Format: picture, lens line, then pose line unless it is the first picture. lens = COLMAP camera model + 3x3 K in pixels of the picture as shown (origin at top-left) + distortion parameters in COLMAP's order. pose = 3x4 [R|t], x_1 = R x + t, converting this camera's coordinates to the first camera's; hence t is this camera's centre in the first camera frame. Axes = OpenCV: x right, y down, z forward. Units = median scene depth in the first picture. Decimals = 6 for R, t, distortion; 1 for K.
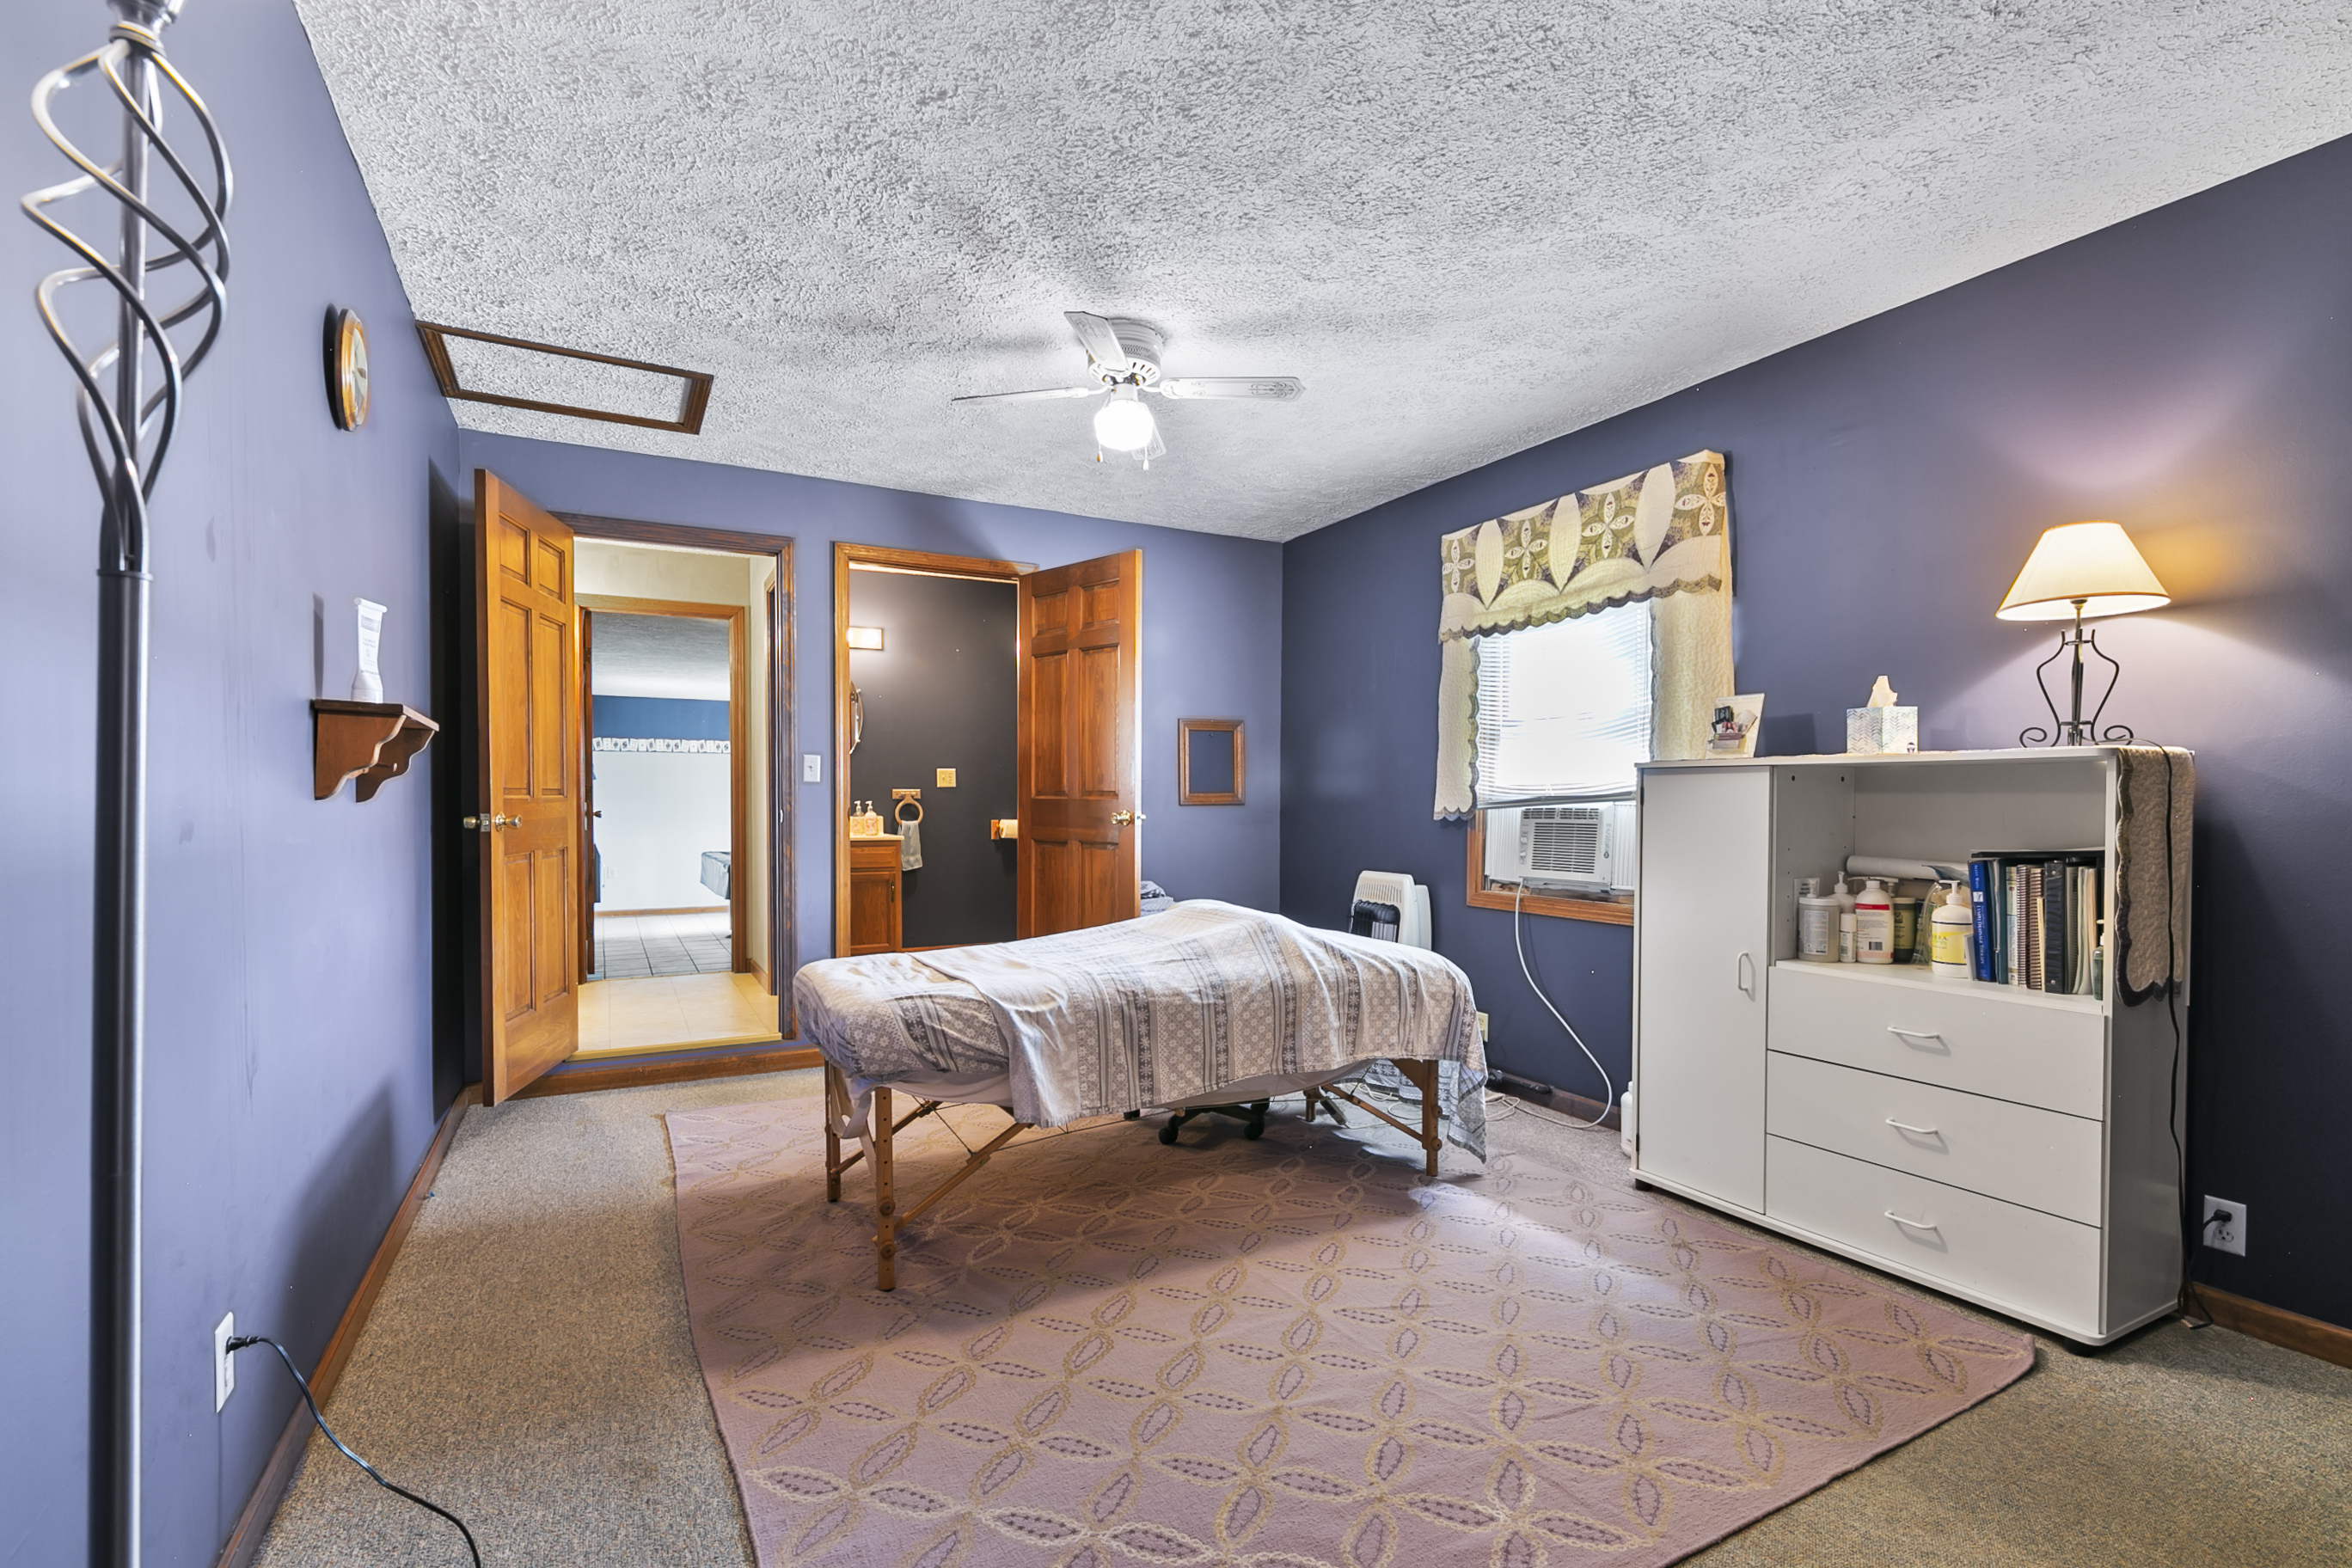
lens RADIAL K [[1094.7, 0, 1188.5], [0, 1094.7, 791.5], [0, 0, 1]] dist [-0.002403, -0.000039]
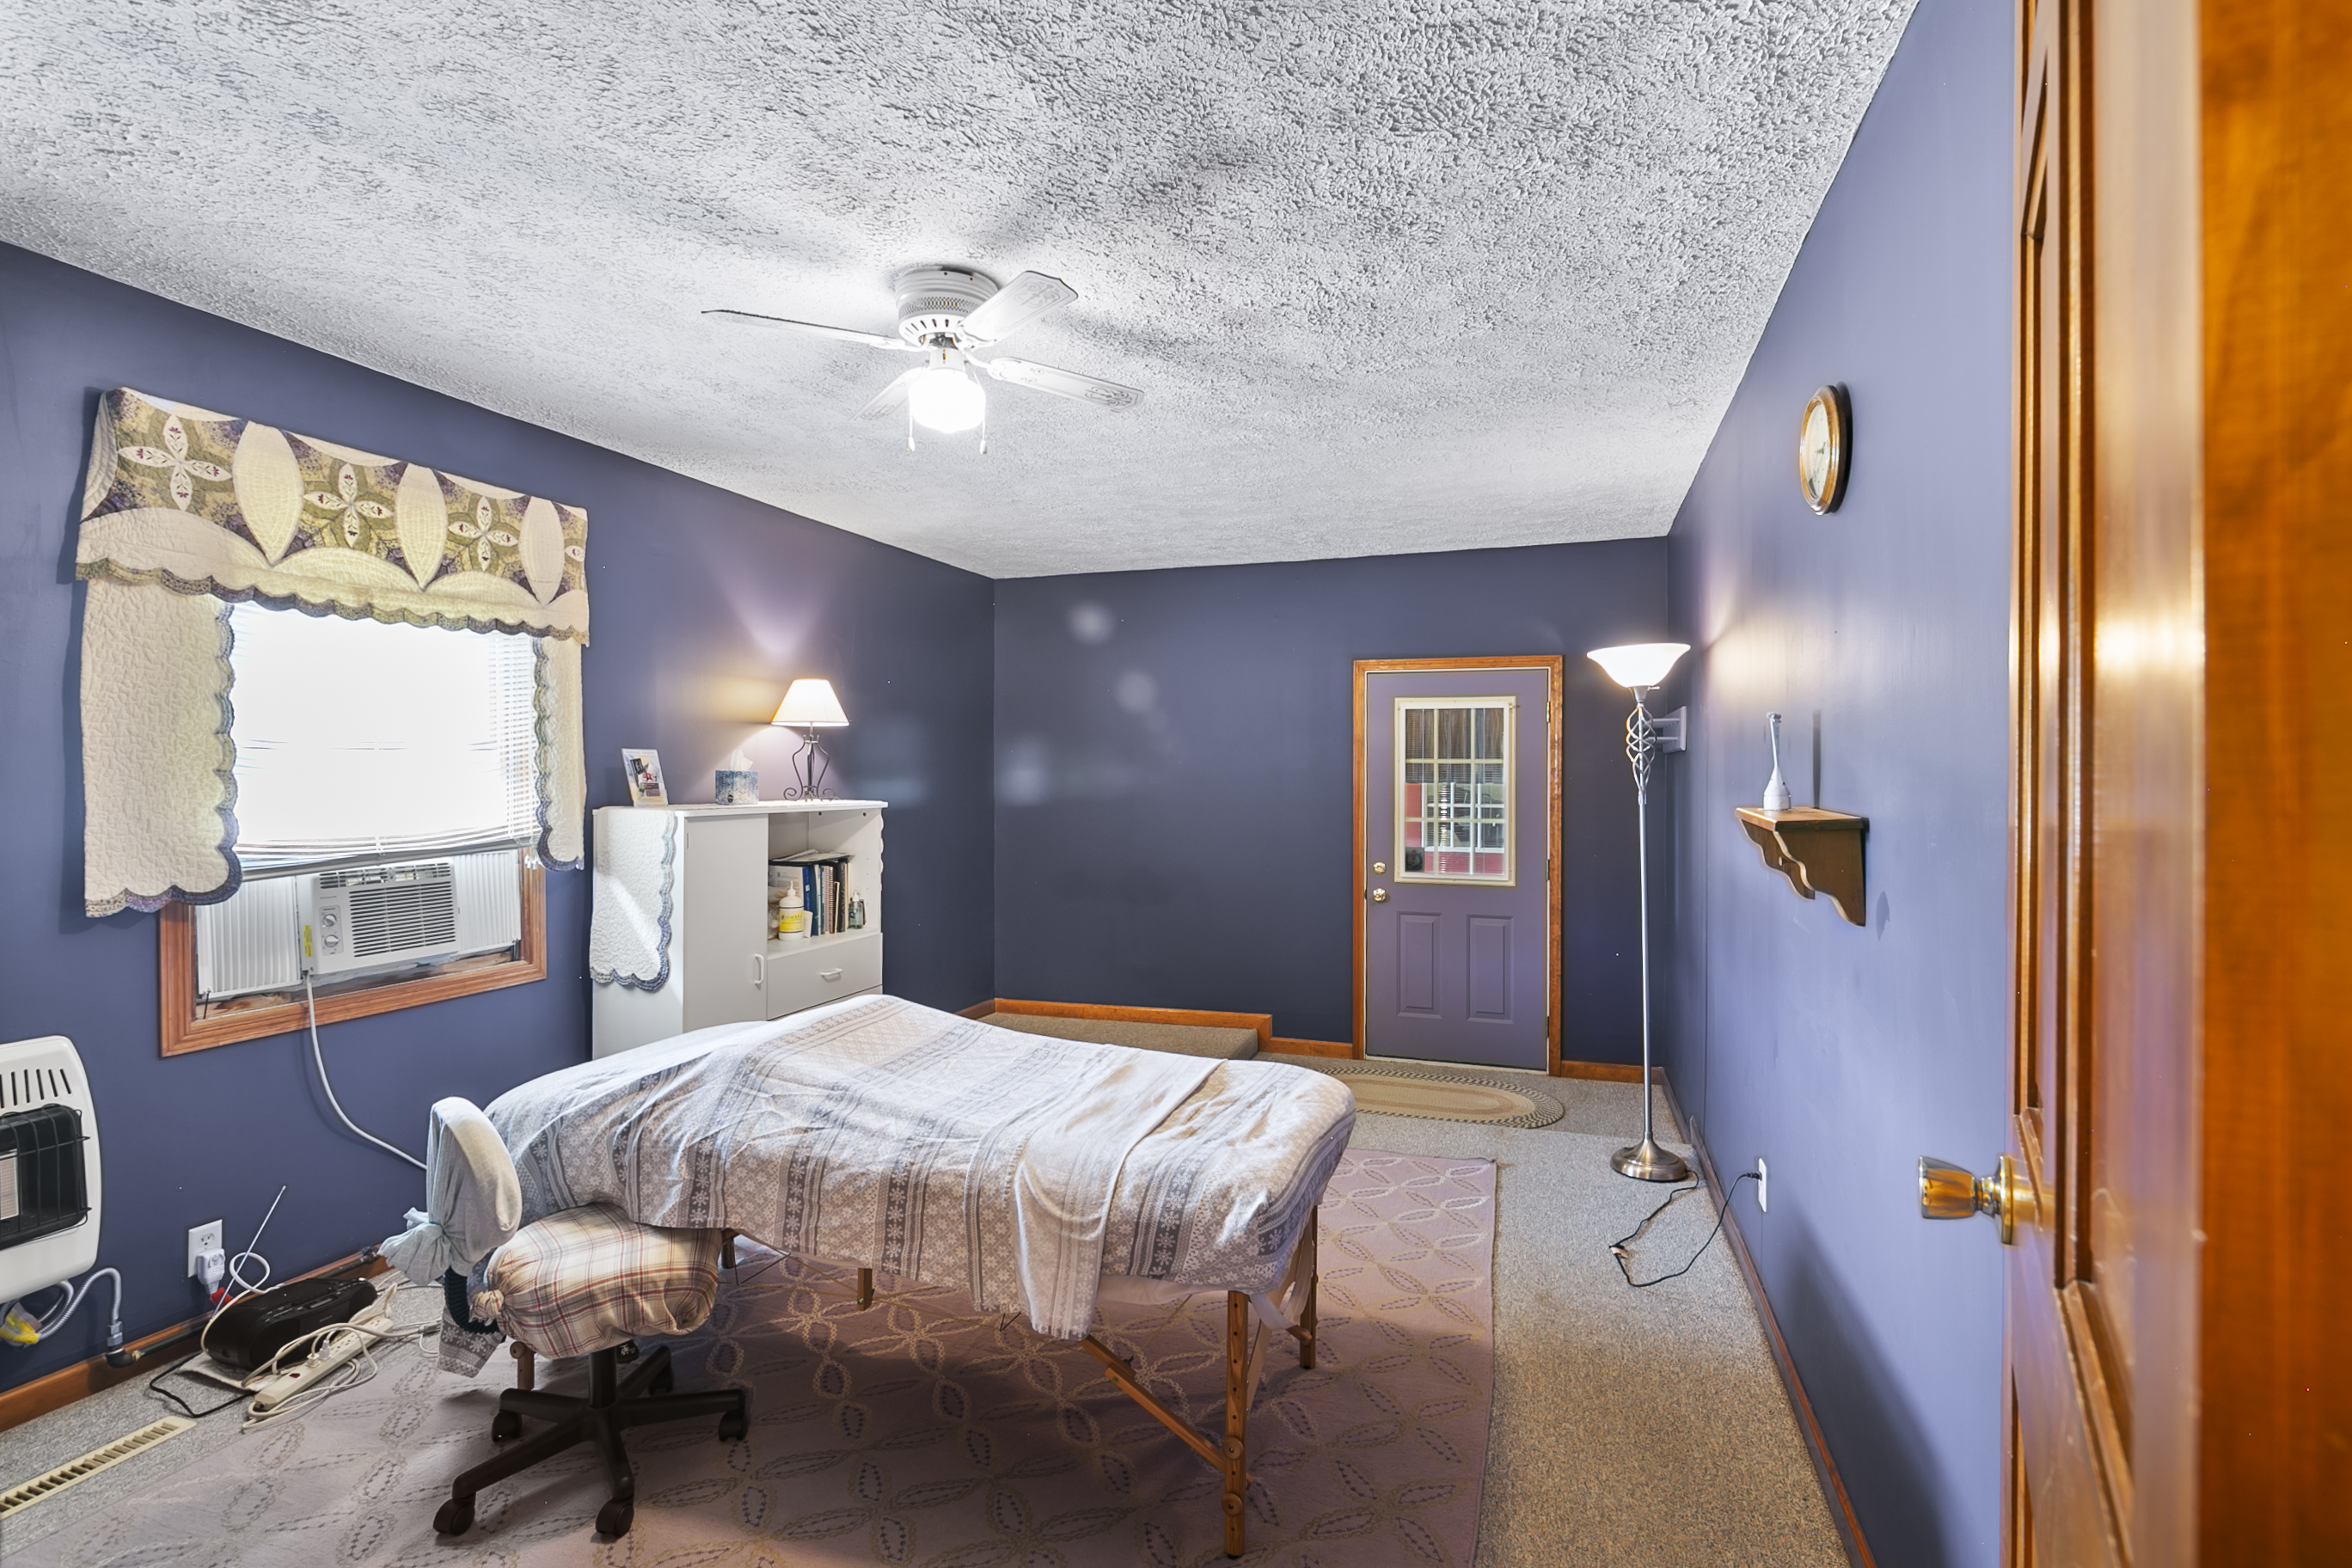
lens RADIAL K [[1094.7, 0, 1188.5], [0, 1094.7, 791.5], [0, 0, 1]] dist [-0.002403, -0.000039]
pose [[-0.691036, -0.001630, 0.722819, -0.560840], [0.005397, 0.999958, 0.007414, -0.038107], [-0.722801, 0.009024, -0.690998, 1.070445]]
